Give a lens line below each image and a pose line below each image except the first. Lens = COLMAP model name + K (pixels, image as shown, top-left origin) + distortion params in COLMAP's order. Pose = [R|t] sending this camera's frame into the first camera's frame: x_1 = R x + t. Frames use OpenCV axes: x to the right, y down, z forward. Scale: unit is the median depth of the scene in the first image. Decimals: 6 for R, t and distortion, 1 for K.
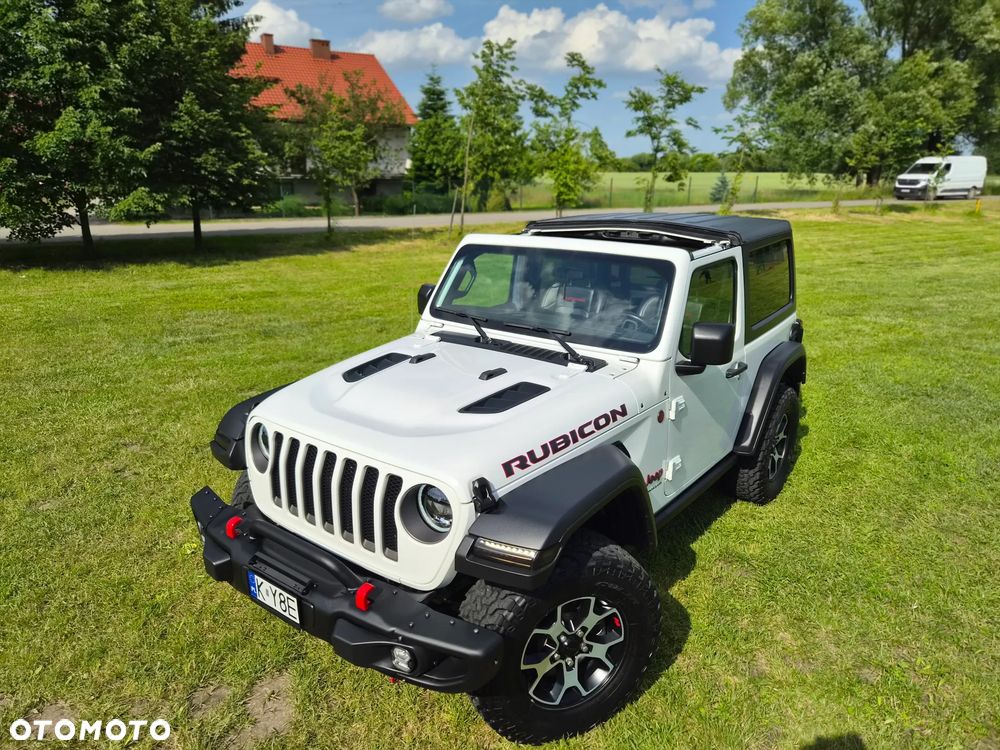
lens RADIAL K [[669.9, 0, 491.1], [0, 669.9, 377.4], [0, 0, 1]] dist [0.056520, -0.041620]
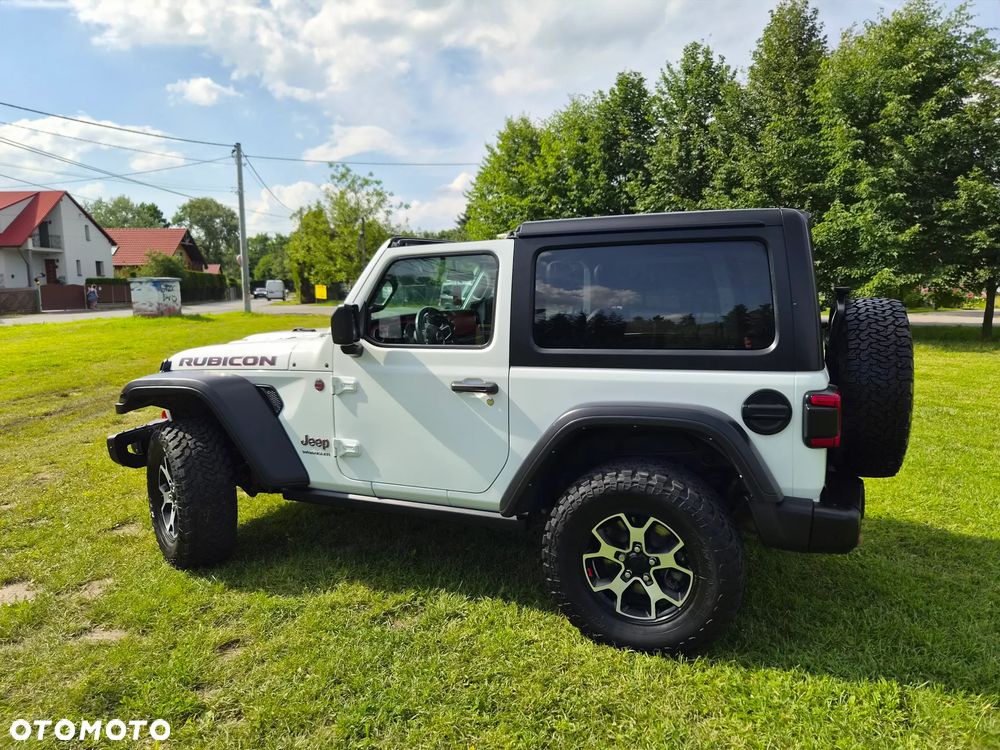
lens RADIAL K [[651.2, 0, 504.9], [0, 651.2, 371.5], [0, 0, 1]] dist [0.072015, -0.083103]
pose [[0.276645, 0.121936, -0.953205, 1.578539], [-0.268634, 0.962185, 0.045120, -0.106344], [0.922661, 0.243581, 0.298940, 1.143886]]
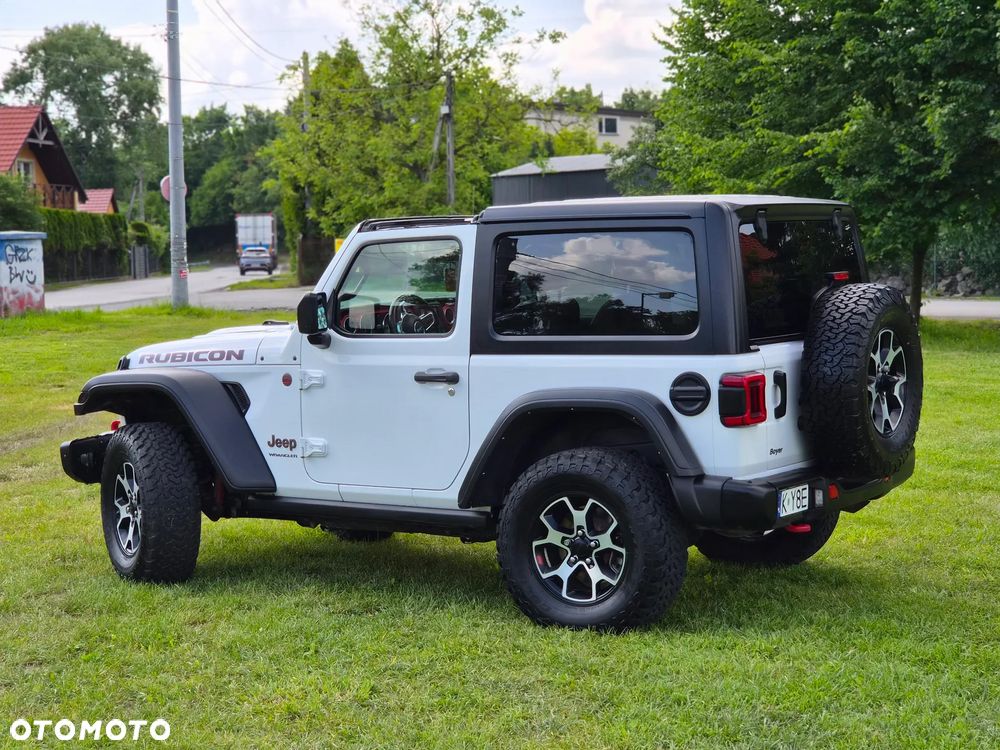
lens RADIAL K [[1839.1, 0, 500.0], [0, 1839.1, 375.0], [0, 0, 1]] dist [-0.277778, 3.138499]
pose [[0.086922, 0.073354, -0.993511, 3.521595], [-0.267821, 0.962291, 0.047617, -0.191584], [0.959540, 0.261944, 0.103290, 1.220814]]
